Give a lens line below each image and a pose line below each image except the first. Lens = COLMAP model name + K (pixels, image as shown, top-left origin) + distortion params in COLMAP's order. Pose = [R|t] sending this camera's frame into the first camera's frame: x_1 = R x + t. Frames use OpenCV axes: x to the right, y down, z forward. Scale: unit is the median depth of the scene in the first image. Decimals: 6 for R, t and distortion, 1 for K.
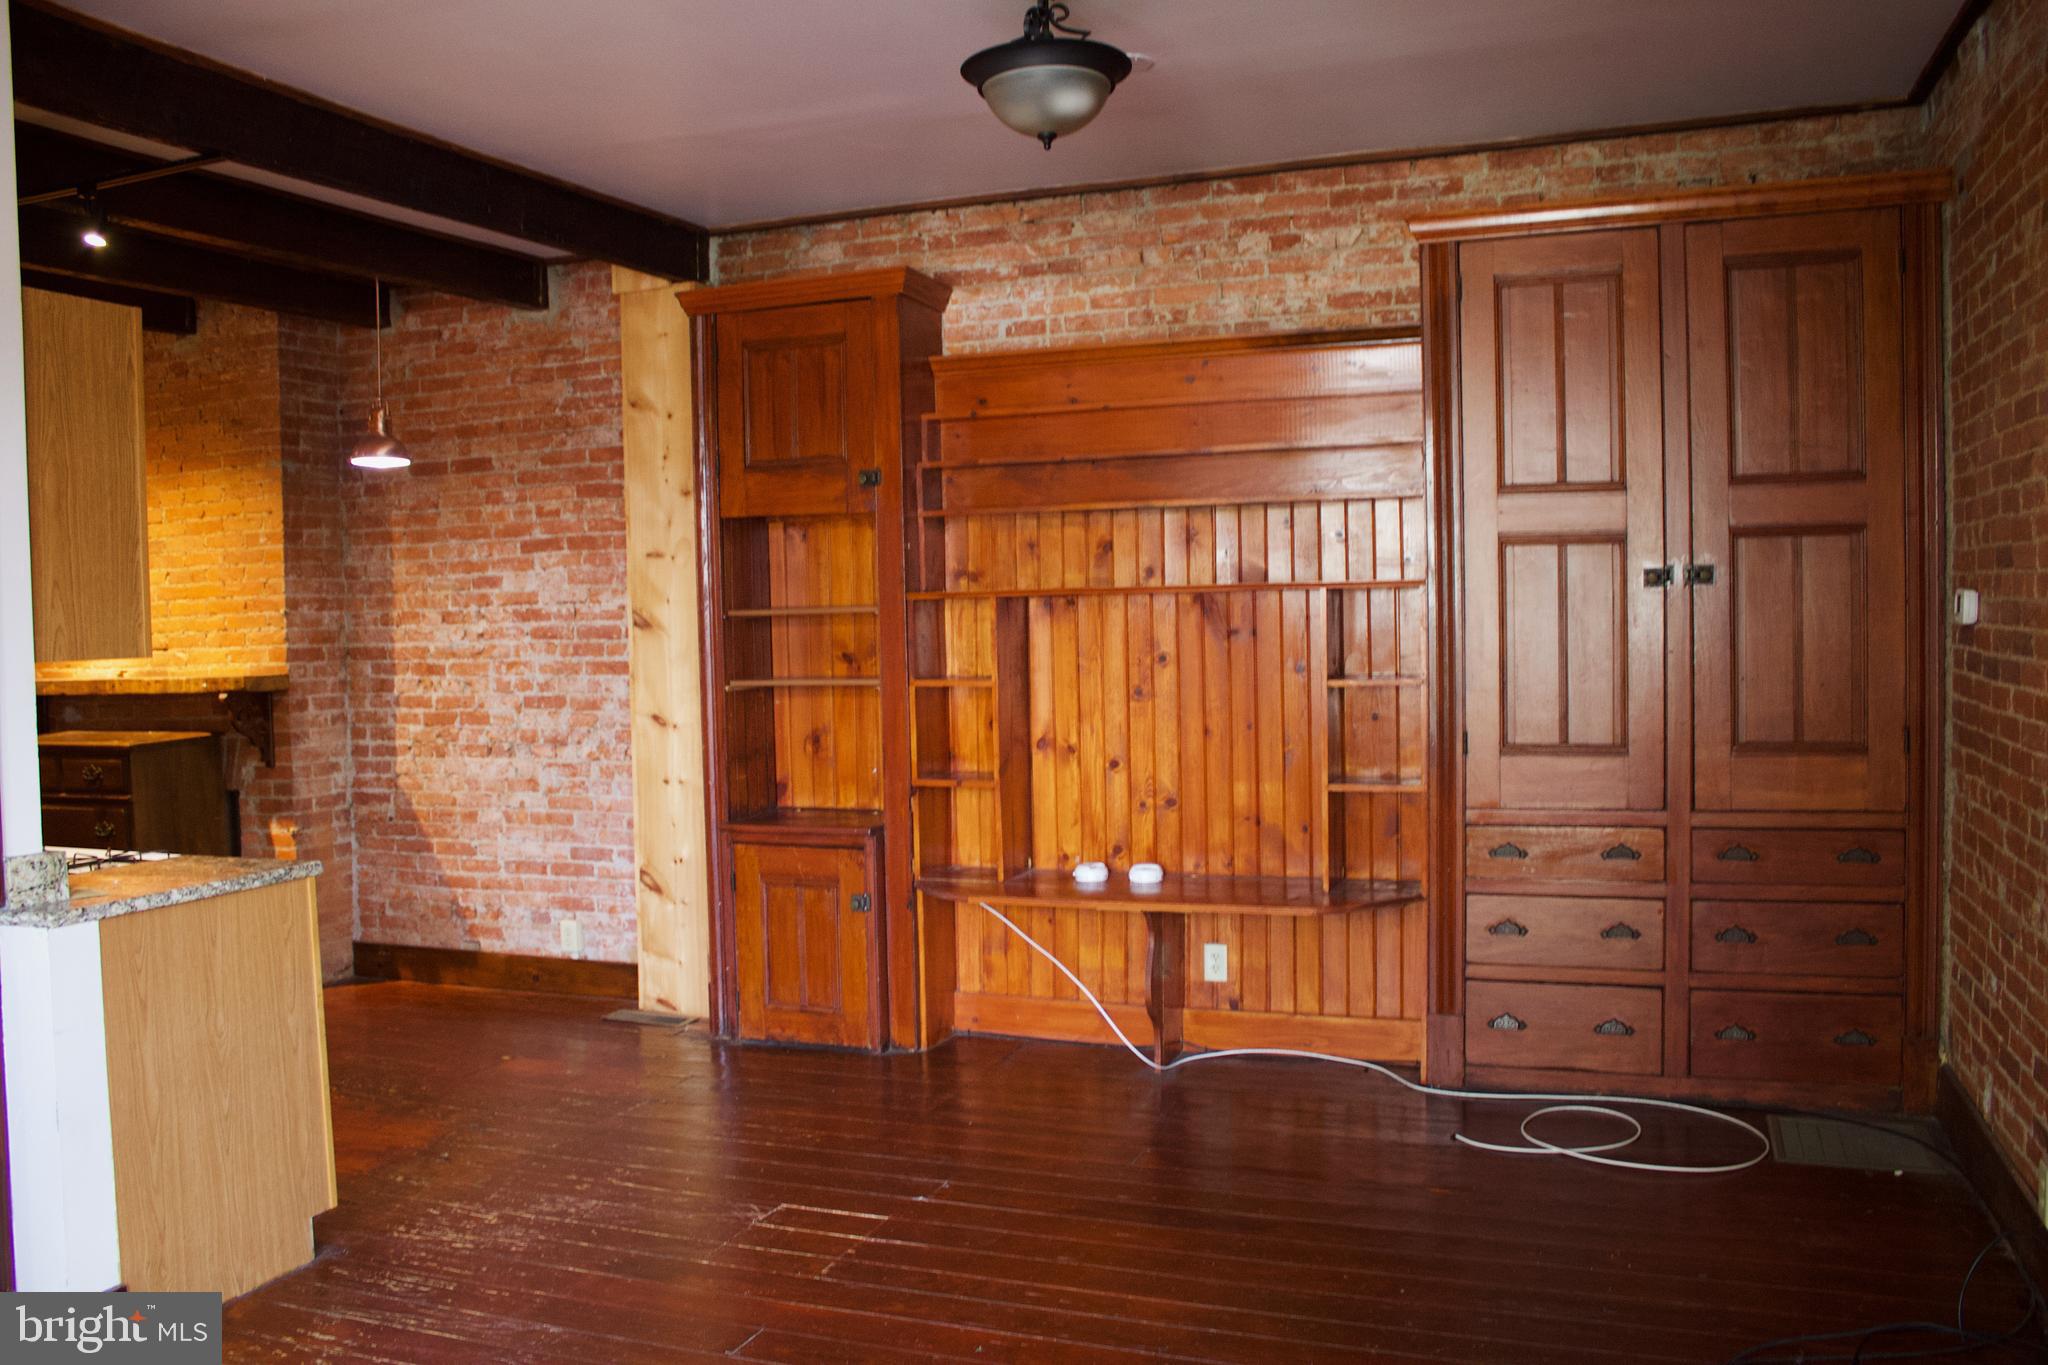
lens RADIAL K [[1652.2, 0, 999.1], [0, 1652.2, 684.3], [0, 0, 1]] dist [-0.149065, 0.109659]
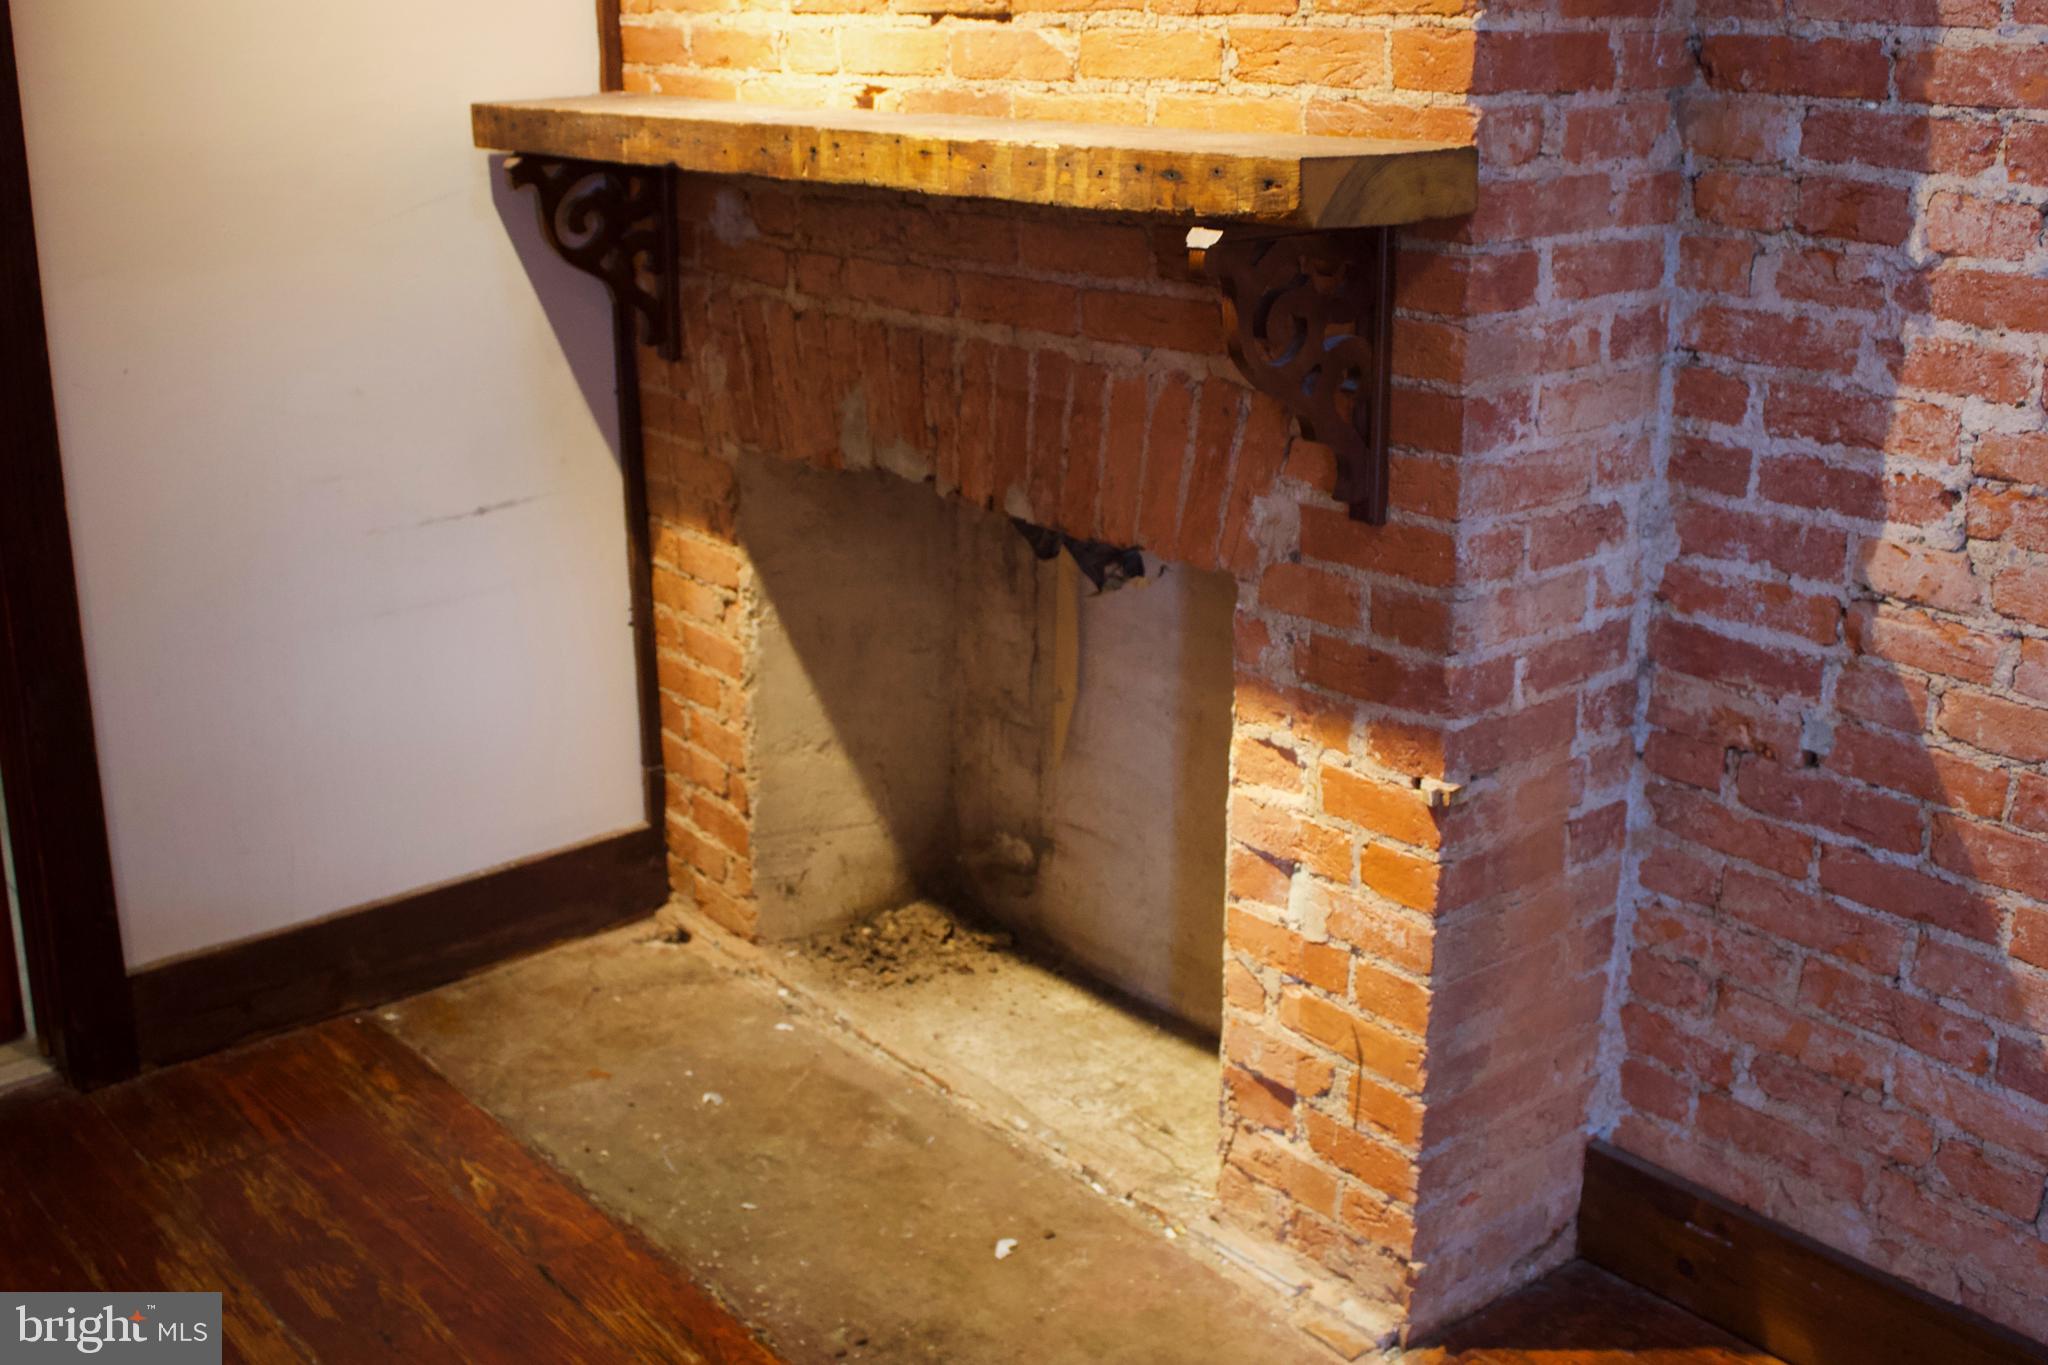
lens RADIAL K [[2420.5, 0, 987.2], [0, 2420.5, 682.0], [0, 0, 1]] dist [-0.100835, 0.037457]
pose [[0.865590, 0.158018, -0.475168, -0.315320], [-0.035395, 0.965839, 0.256714, -0.017361], [0.499501, -0.205391, 0.841614, 0.638225]]
